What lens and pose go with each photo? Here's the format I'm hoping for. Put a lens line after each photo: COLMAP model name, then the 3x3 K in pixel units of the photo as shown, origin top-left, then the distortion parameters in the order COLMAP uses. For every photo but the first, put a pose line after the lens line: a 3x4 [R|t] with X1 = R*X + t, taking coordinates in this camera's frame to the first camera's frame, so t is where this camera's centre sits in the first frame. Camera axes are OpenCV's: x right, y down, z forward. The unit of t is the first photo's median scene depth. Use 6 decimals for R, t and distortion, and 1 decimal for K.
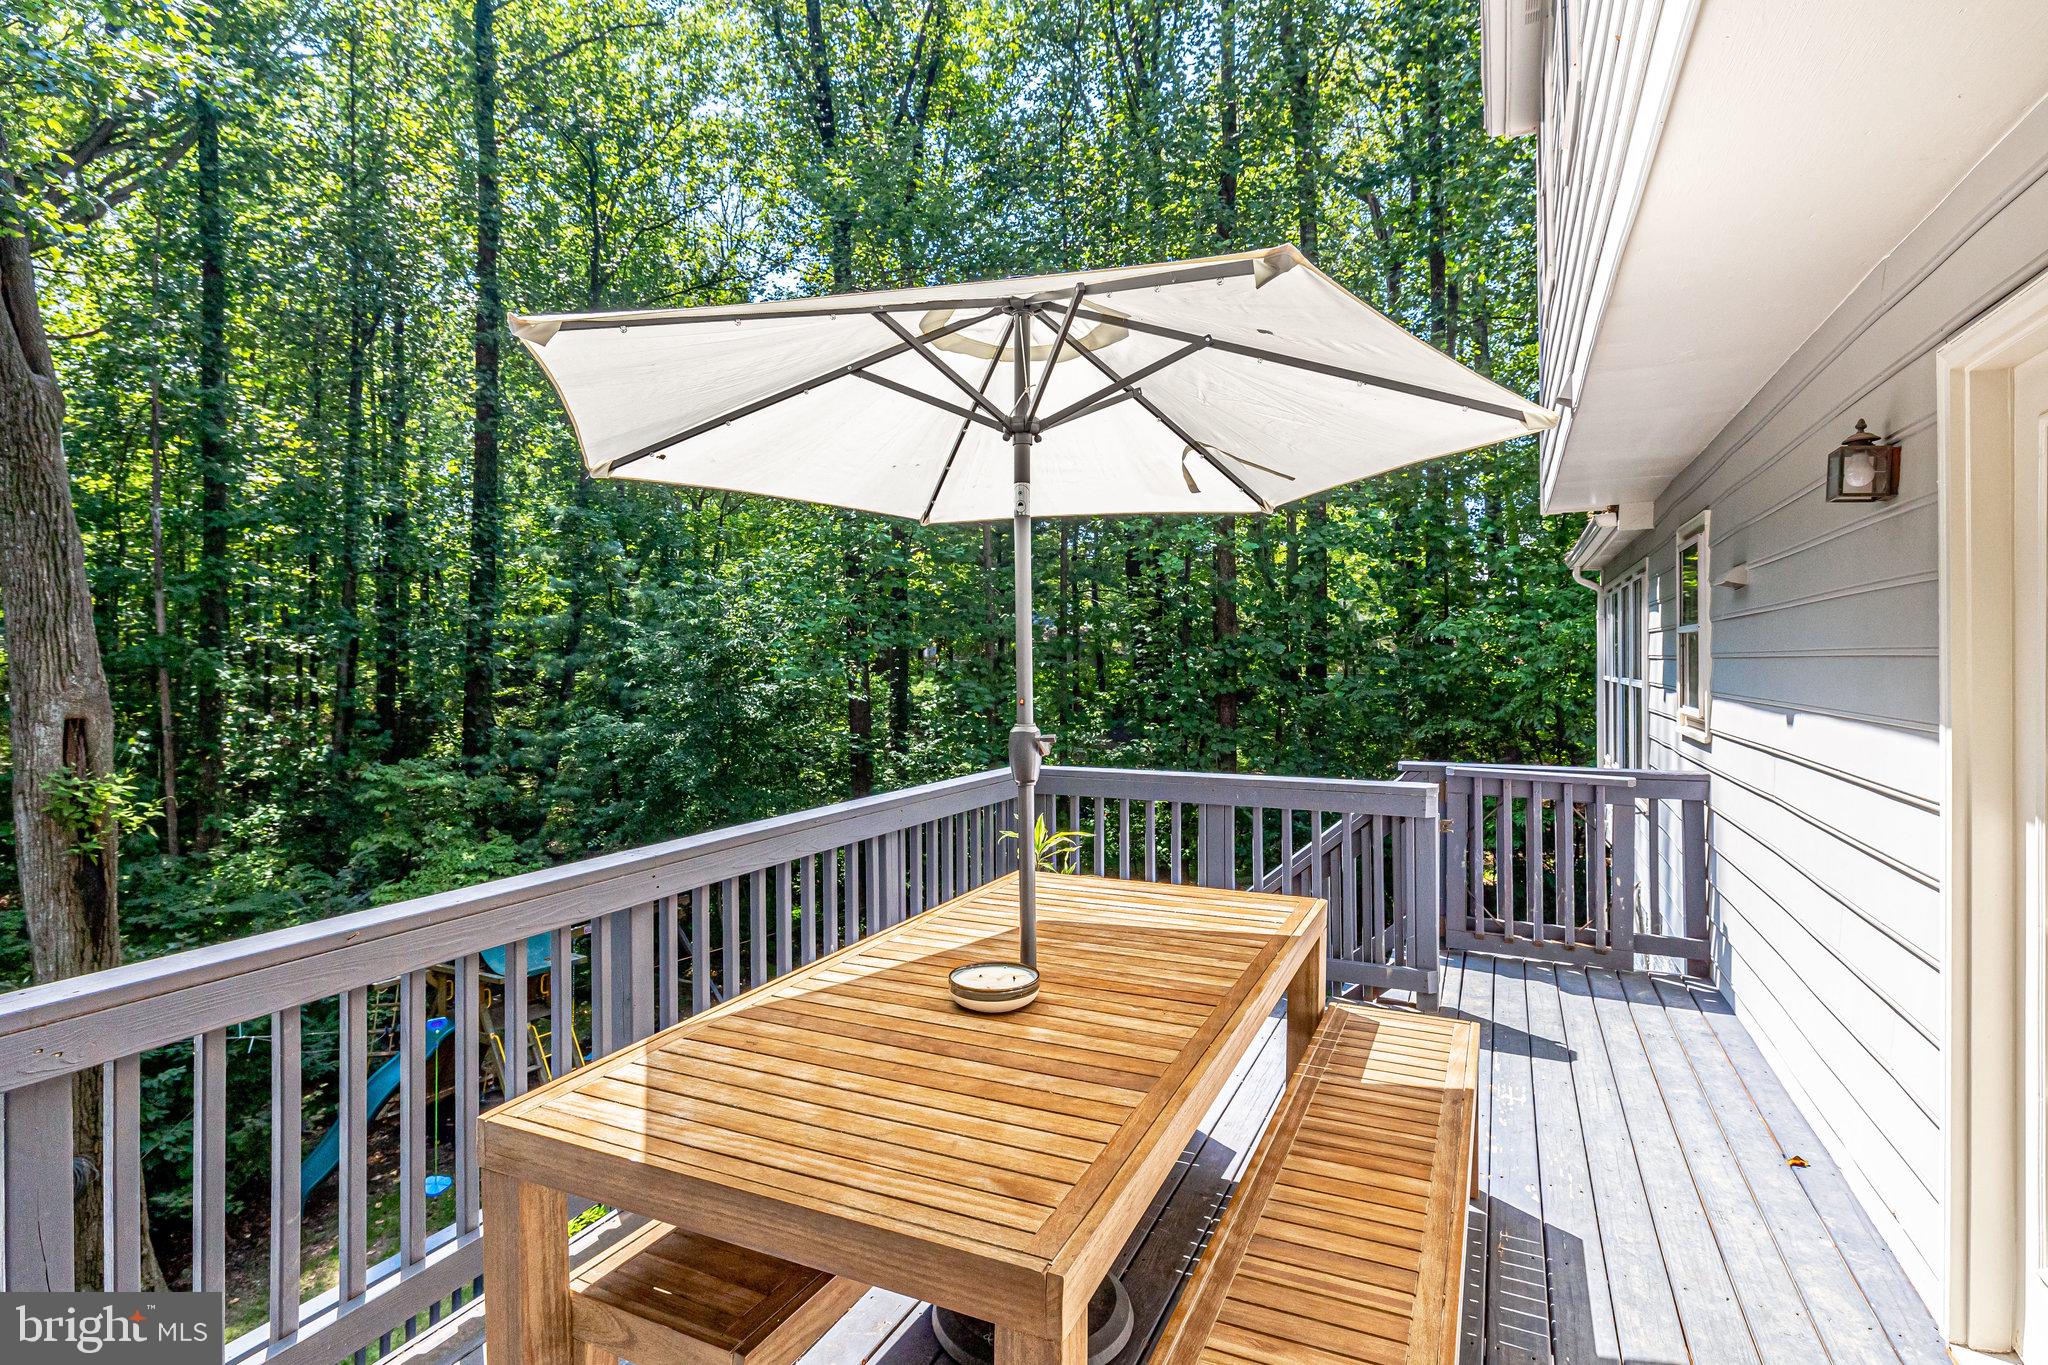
lens RADIAL K [[1001.8, 0, 1024.2], [0, 1001.8, 659.7], [0, 0, 1]] dist [-0.002261, 0.000377]
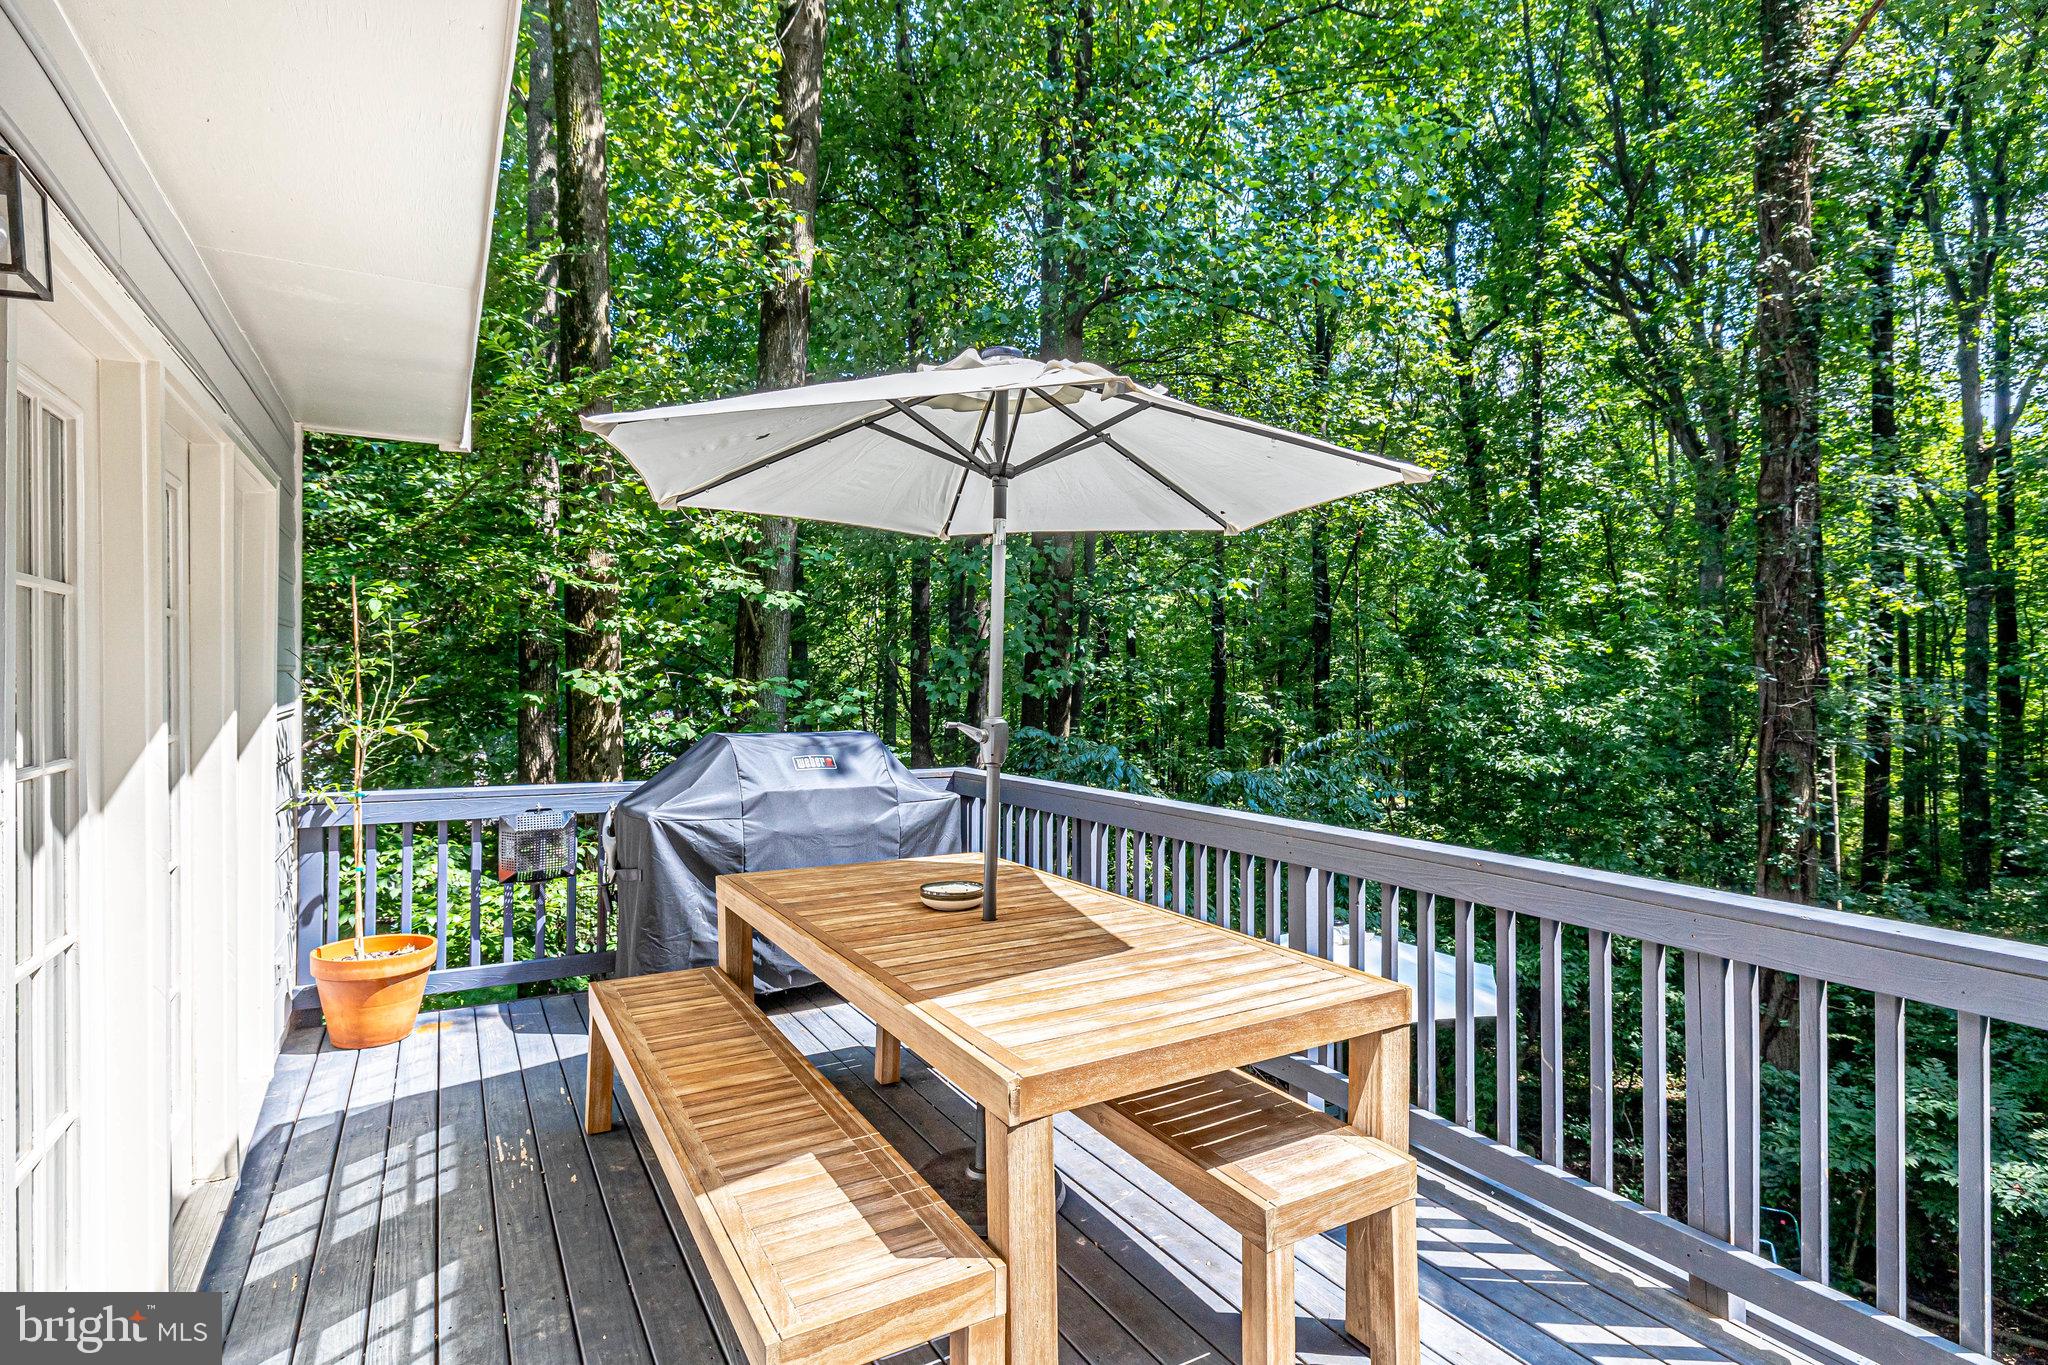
lens RADIAL K [[1001.8, 0, 1024.2], [0, 1001.8, 659.7], [0, 0, 1]] dist [-0.002261, 0.000377]
pose [[-0.558156, -0.007952, -0.829698, 0.988929], [-0.002883, 0.999967, -0.007645, 0.004091], [0.829731, -0.001875, -0.558160, 1.696306]]
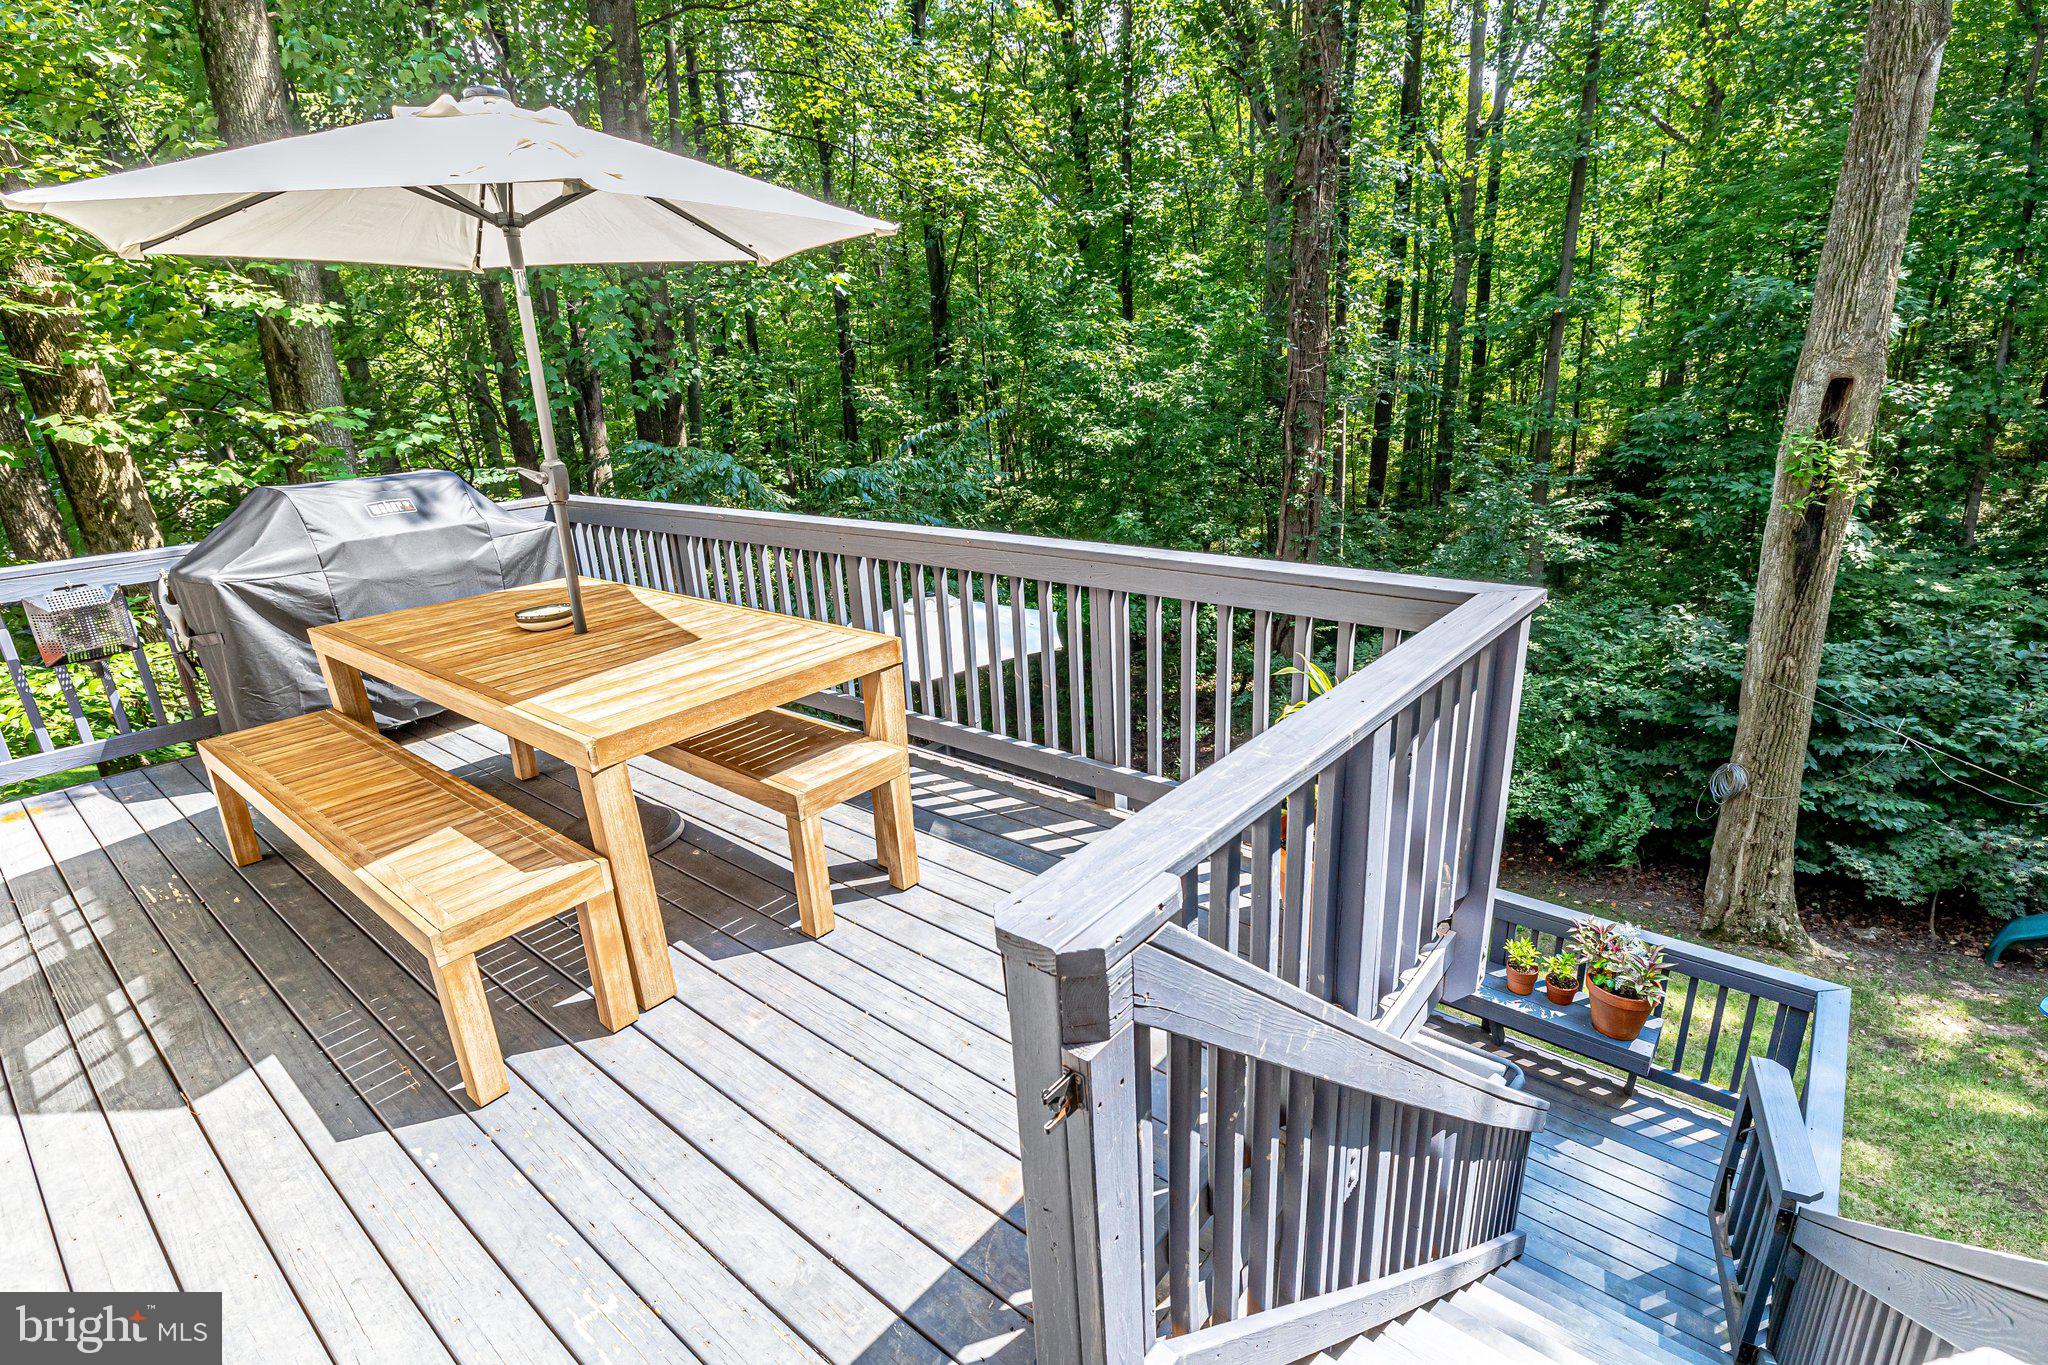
lens RADIAL K [[985.4, 0, 1024.0], [0, 985.4, 682.5], [0, 0, 1]] dist [-0.002760, 0.002312]
pose [[-0.241767, 0.327175, -0.913513, 1.172809], [0.045622, 0.944233, 0.326103, -0.057753], [0.969261, 0.037165, -0.243211, 1.952399]]
